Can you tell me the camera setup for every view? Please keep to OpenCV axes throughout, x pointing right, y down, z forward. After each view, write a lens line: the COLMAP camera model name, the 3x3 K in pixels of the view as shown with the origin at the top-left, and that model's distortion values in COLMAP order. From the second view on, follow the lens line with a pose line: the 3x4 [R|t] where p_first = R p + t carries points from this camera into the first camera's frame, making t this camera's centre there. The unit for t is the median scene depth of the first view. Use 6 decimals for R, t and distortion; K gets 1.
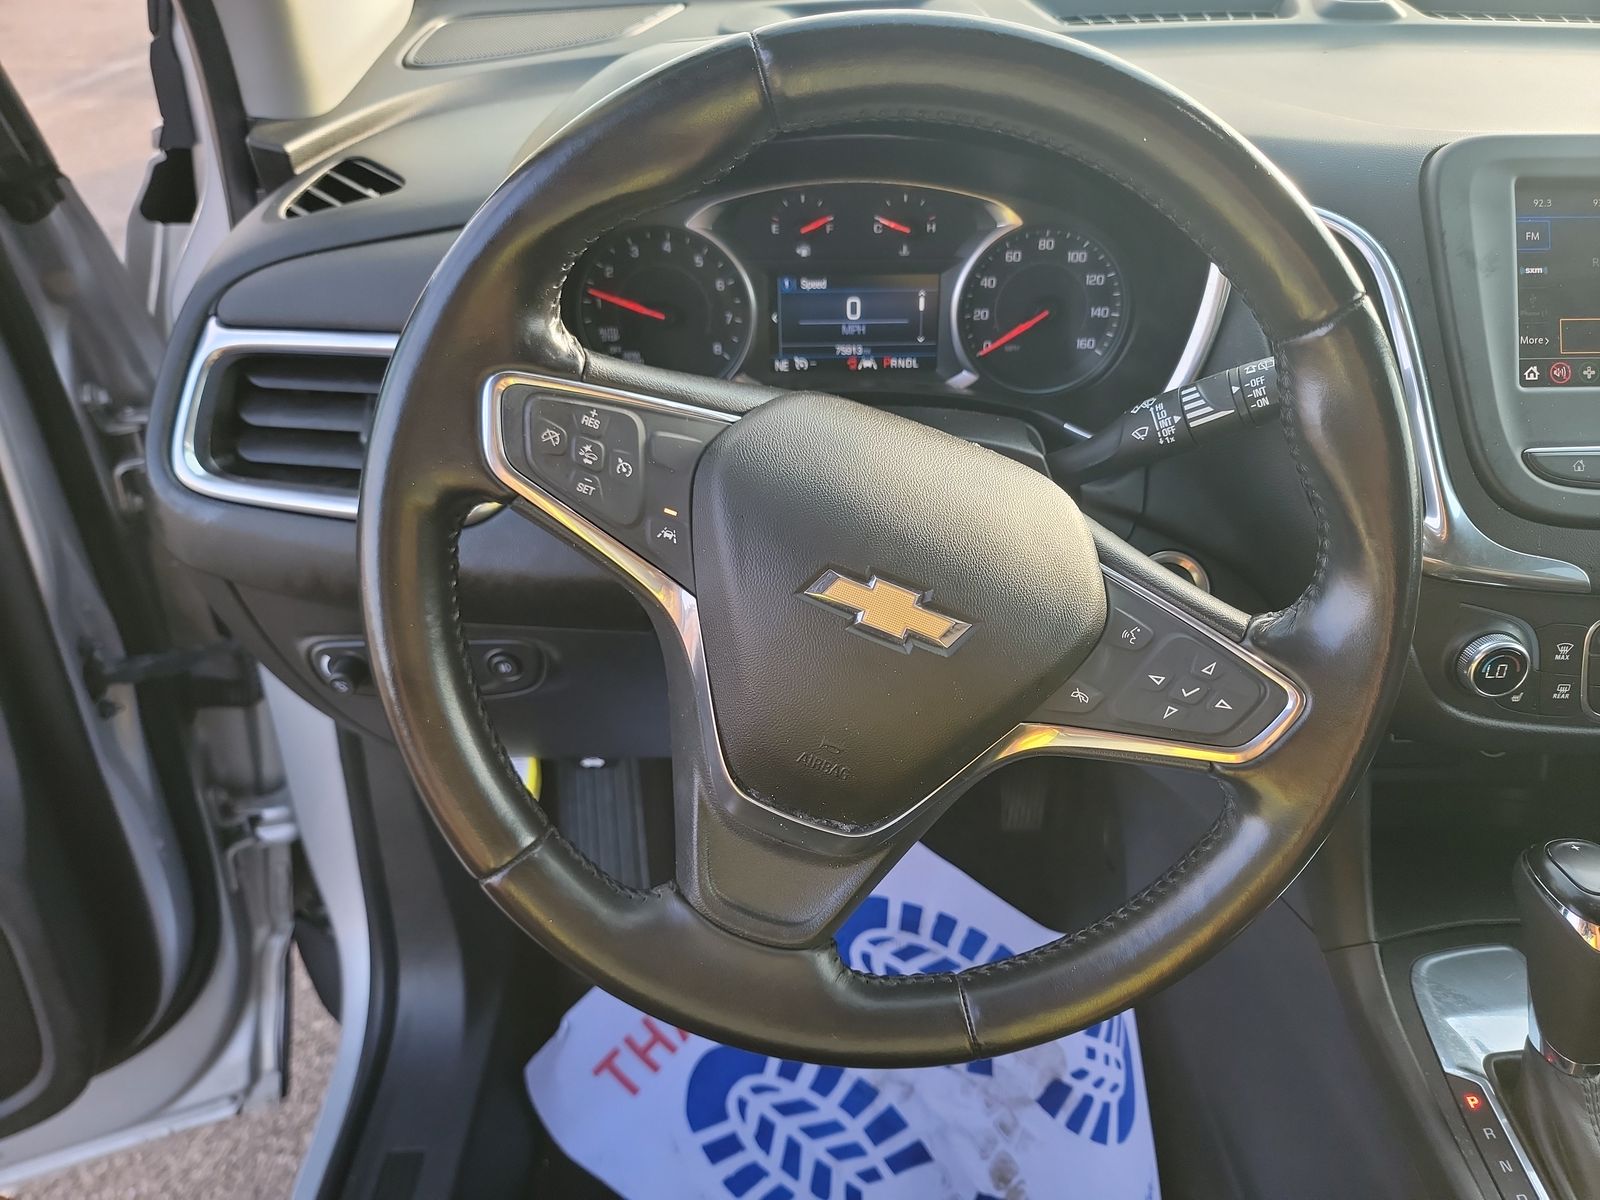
lens RADIAL K [[1177.3, 0, 794.9], [0, 1177.3, 622.1], [0, 0, 1]] dist [0.074312, -0.058378]
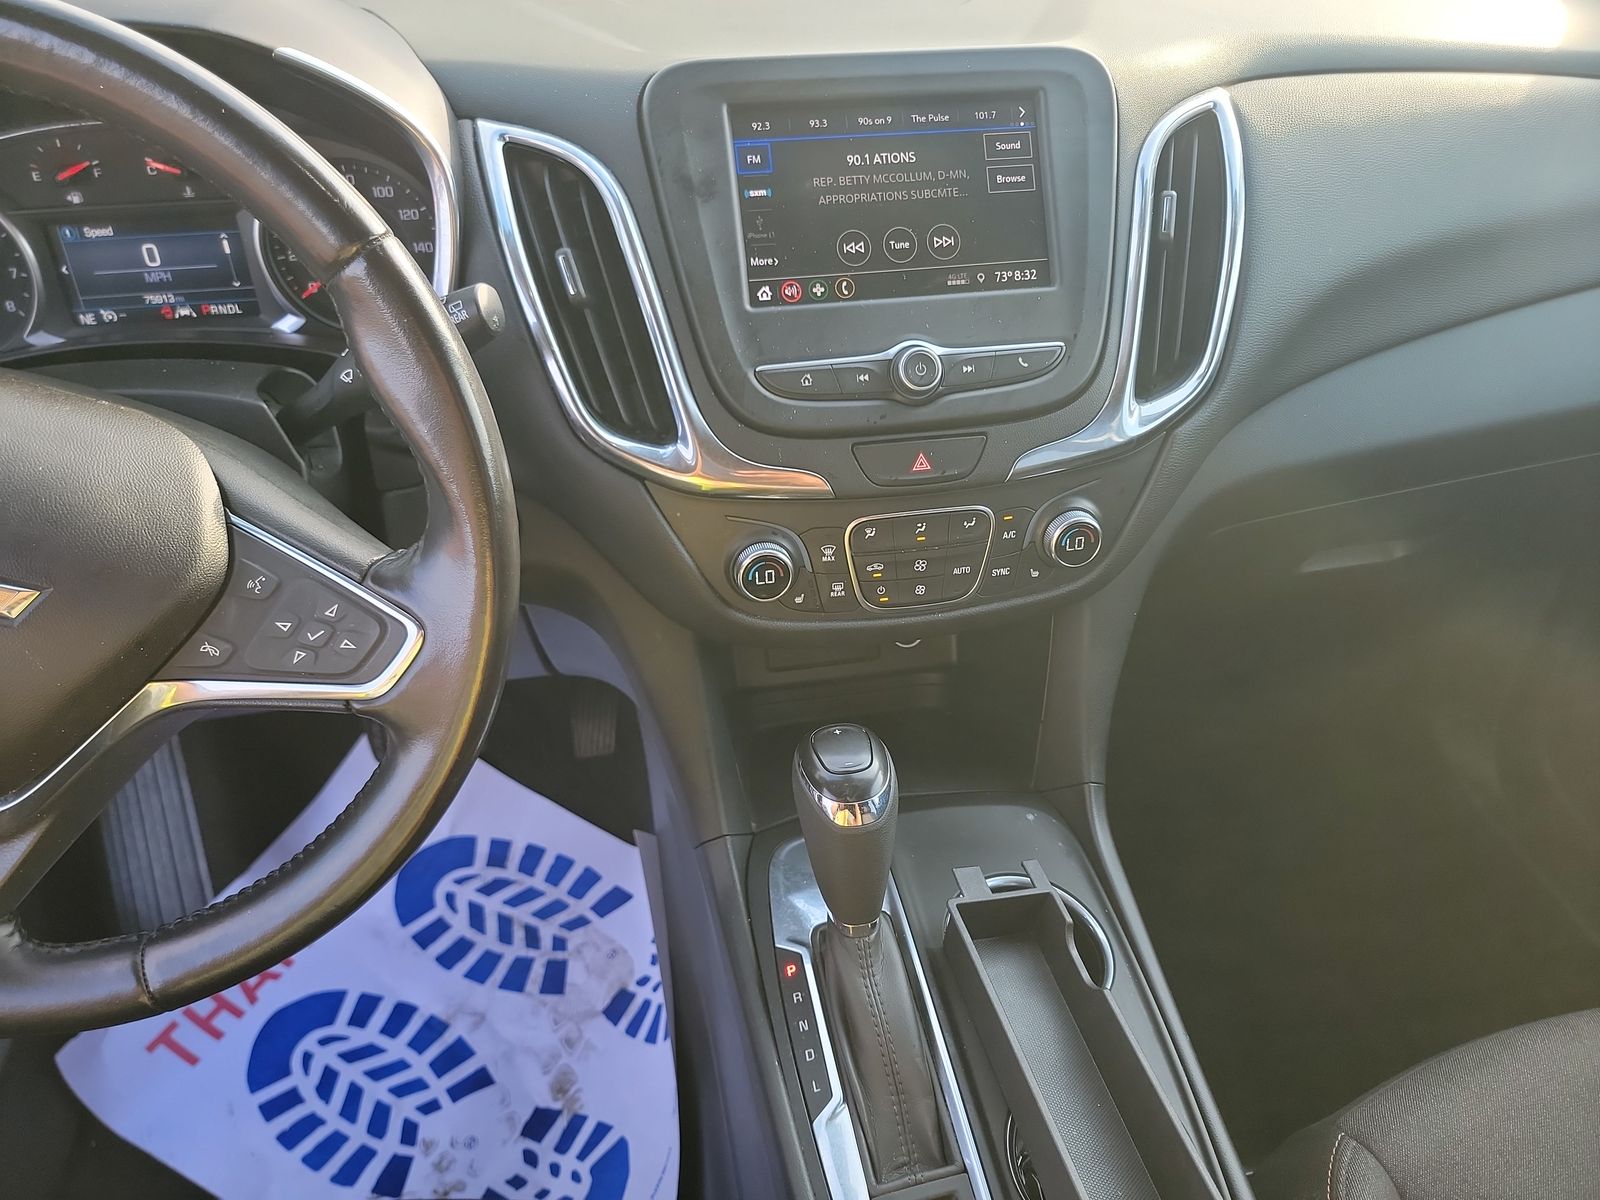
lens RADIAL K [[1177.3, 0, 794.9], [0, 1177.3, 622.1], [0, 0, 1]] dist [0.074312, -0.058378]
pose [[0.988868, -0.095301, 0.114268, 0.418921], [0.087751, 0.993723, 0.069388, 0.008500], [-0.120163, -0.058588, 0.991024, -0.043214]]
